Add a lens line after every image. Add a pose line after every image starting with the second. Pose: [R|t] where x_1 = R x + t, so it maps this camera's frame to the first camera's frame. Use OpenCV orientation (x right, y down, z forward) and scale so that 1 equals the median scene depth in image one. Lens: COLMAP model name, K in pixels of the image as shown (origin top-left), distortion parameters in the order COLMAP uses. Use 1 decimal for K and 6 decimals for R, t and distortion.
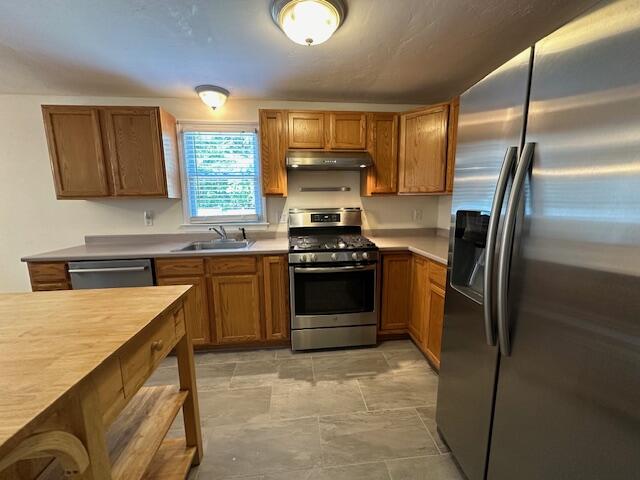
lens RADIAL K [[254.6, 0, 322.1], [0, 254.6, 239.0], [0, 0, 1]] dist [-0.003174, 0.000745]
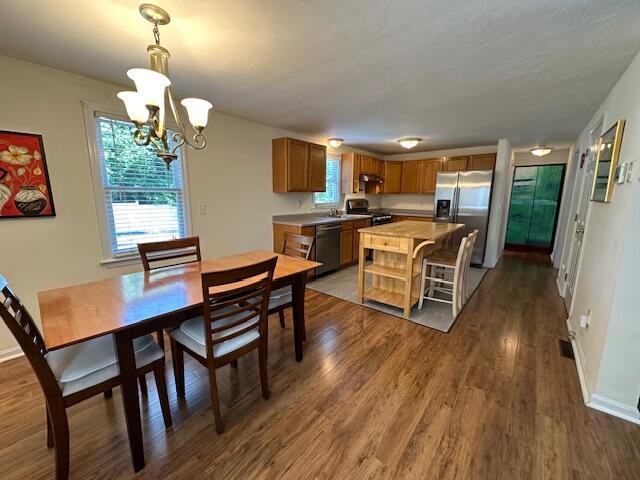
lens RADIAL K [[254.6, 0, 320.5], [0, 254.6, 239.2], [0, 0, 1]] dist [-0.003174, 0.000745]
pose [[0.716623, -0.101561, 0.690027, -1.943368], [0.087624, 0.994613, 0.055390, 0.075725], [-0.691935, 0.020769, 0.721661, -0.341992]]
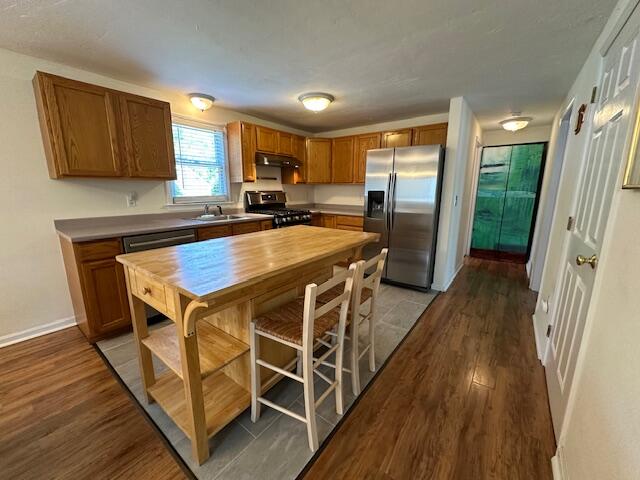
lens RADIAL K [[254.6, 0, 320.4], [0, 254.6, 239.1], [0, 0, 1]] dist [-0.003174, 0.000745]
pose [[0.682023, -0.127234, 0.720178, -1.013059], [0.095729, 0.991809, 0.084566, 0.071907], [-0.725039, 0.011266, 0.688616, -0.294176]]
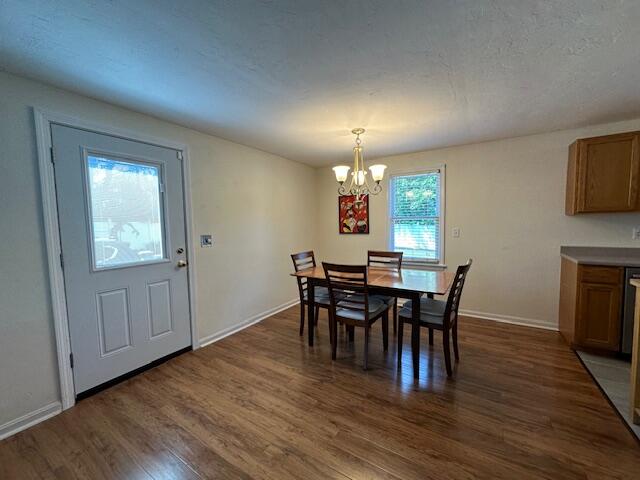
lens RADIAL K [[254.6, 0, 320.1], [0, 254.6, 240.1], [0, 0, 1]] dist [-0.003174, 0.000745]
pose [[0.788454, 0.039510, -0.613824, -1.166430], [-0.081156, 0.995893, -0.040142, 0.104508], [0.609717, 0.081466, 0.788422, -0.628352]]
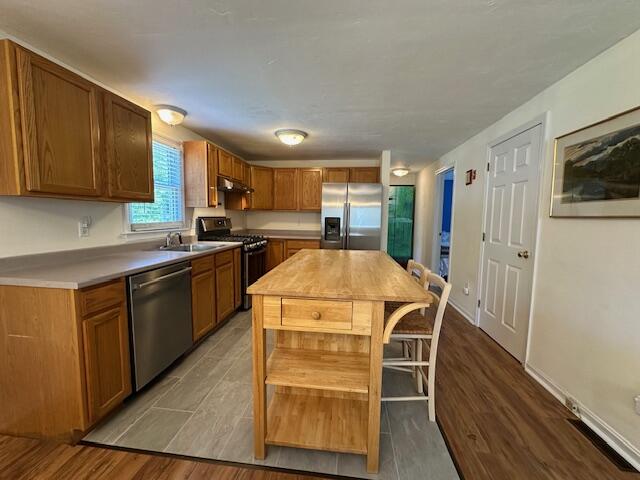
lens RADIAL K [[254.6, 0, 319.6], [0, 254.6, 239.9], [0, 0, 1]] dist [-0.003174, 0.000745]
pose [[0.220660, -0.075278, 0.972441, -1.384569], [0.127281, 0.990714, 0.047811, 0.009805], [-0.967010, 0.113224, 0.228192, 0.178336]]
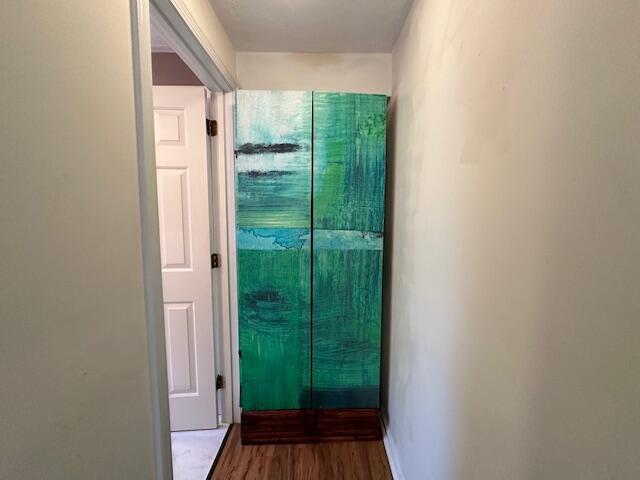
lens RADIAL K [[254.6, 0, 322.2], [0, 254.6, 242.5], [0, 0, 1]] dist [-0.003174, 0.000745]
pose [[0.088919, -0.080478, 0.992782, 0.725676], [0.137957, 0.988119, 0.067744, -0.000259], [-0.986439, 0.130937, 0.098965, -0.079495]]
